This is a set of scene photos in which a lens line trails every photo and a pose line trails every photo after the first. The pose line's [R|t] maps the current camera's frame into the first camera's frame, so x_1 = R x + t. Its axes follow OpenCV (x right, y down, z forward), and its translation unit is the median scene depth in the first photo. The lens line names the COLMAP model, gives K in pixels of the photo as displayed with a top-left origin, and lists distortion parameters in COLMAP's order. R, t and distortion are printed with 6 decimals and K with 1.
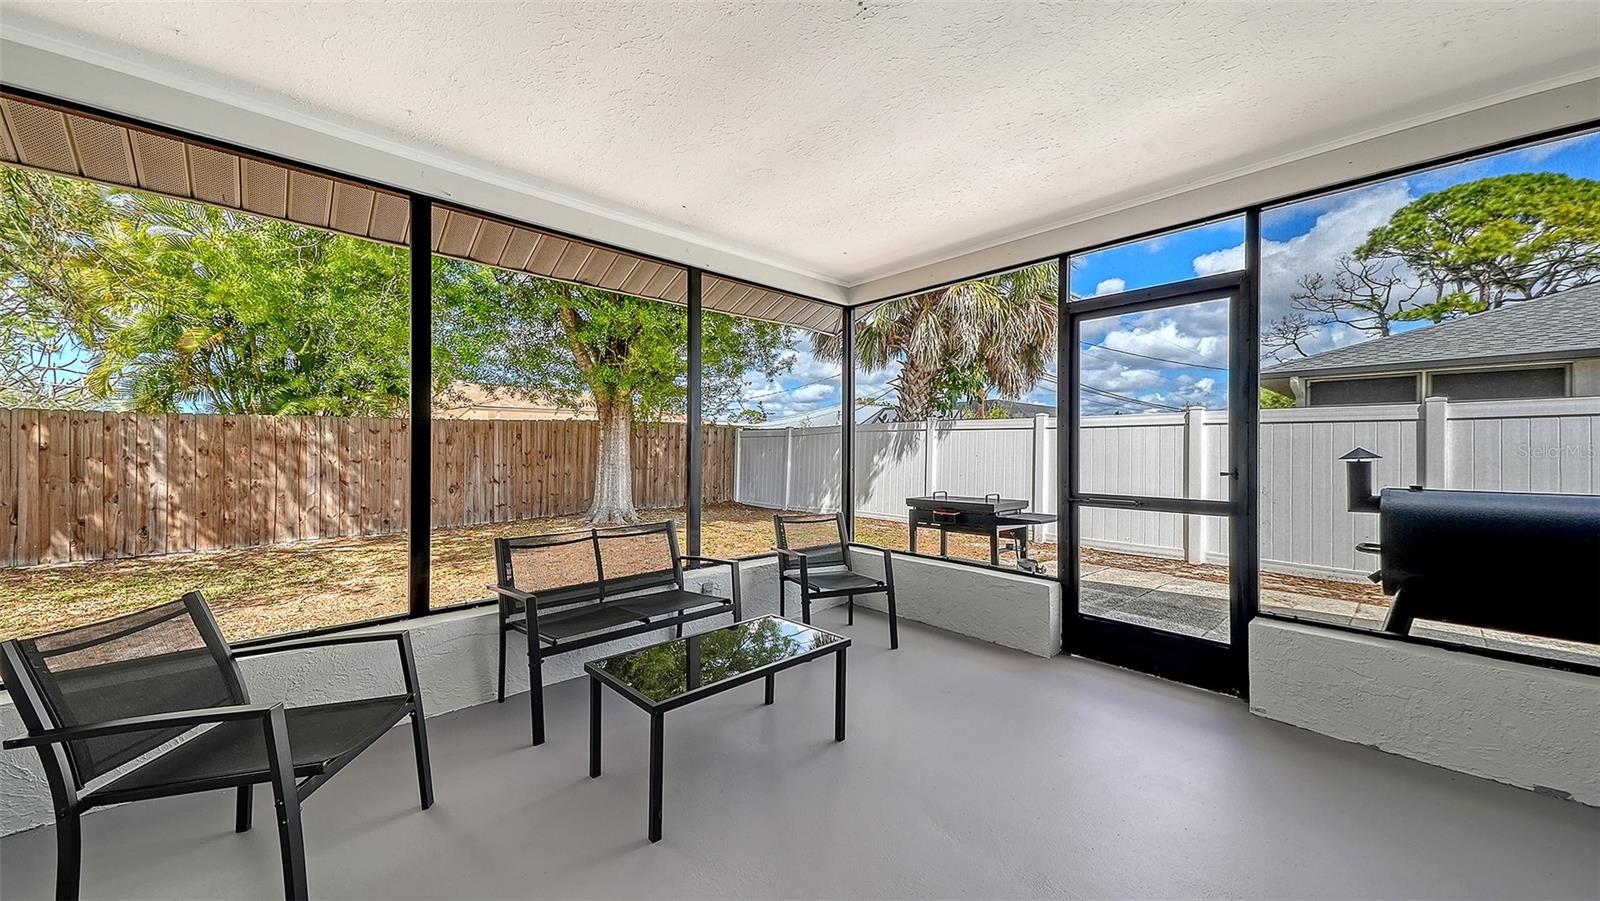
lens RADIAL K [[574.9, 0, 792.8], [0, 574.9, 451.7], [0, 0, 1]] dist [-0.000834, -0.000012]
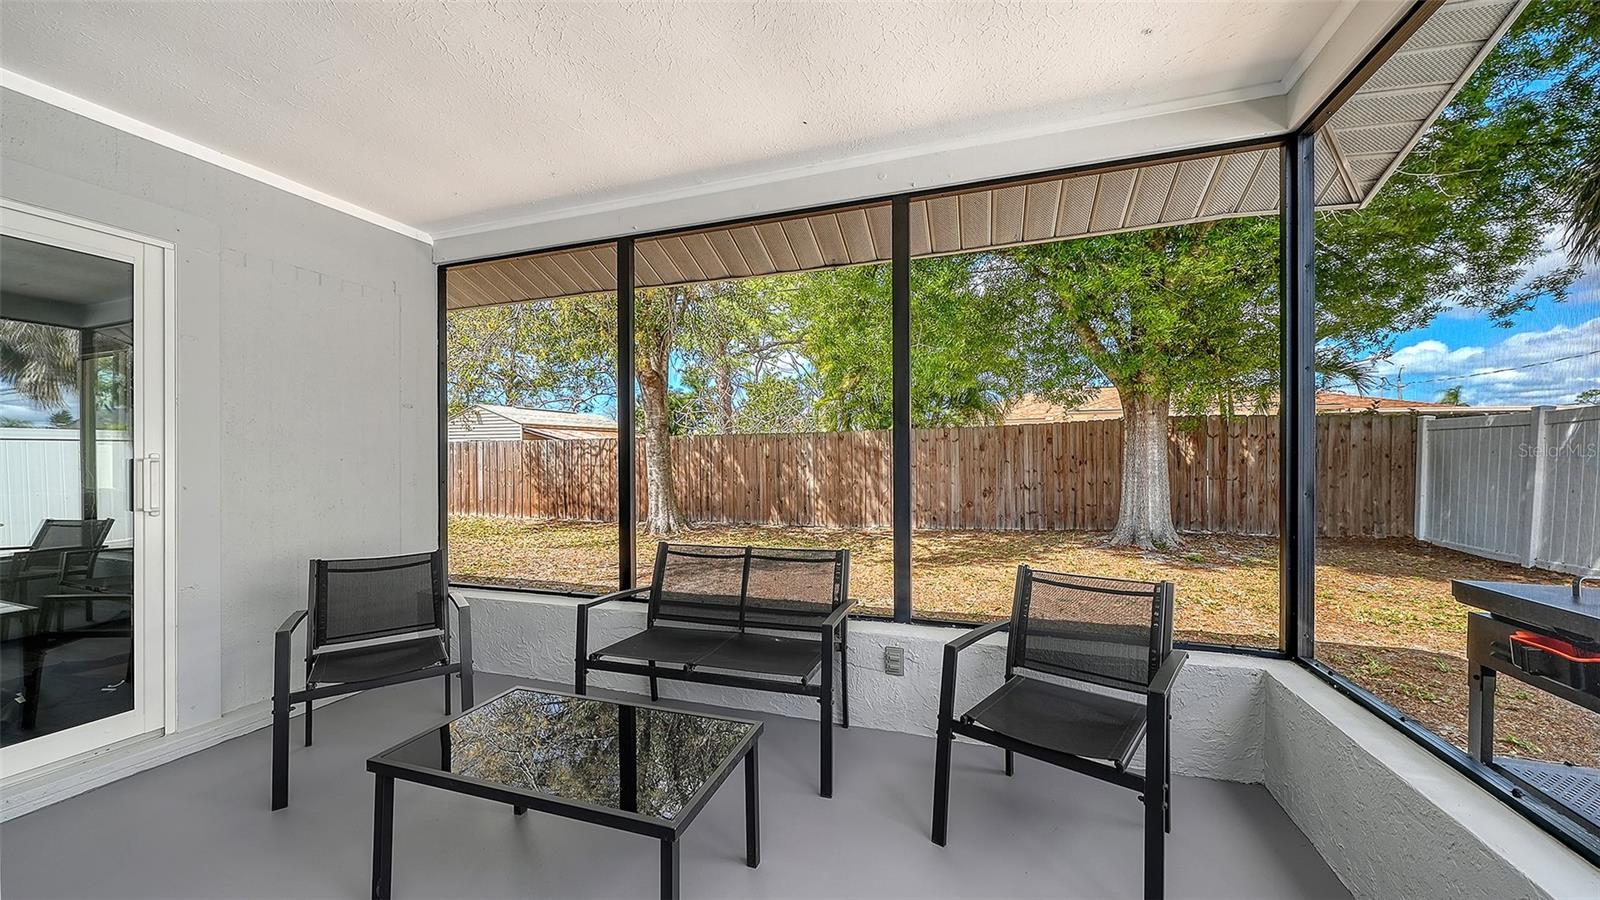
lens RADIAL K [[562.4, 0, 804.7], [0, 562.4, 463.7], [0, 0, 1]] dist [-0.001867, -0.001568]
pose [[0.475345, 0.005077, -0.879785, 0.150136], [0.005034, 0.999951, 0.008491, 0.000728], [0.879785, -0.008465, 0.475296, 0.223770]]
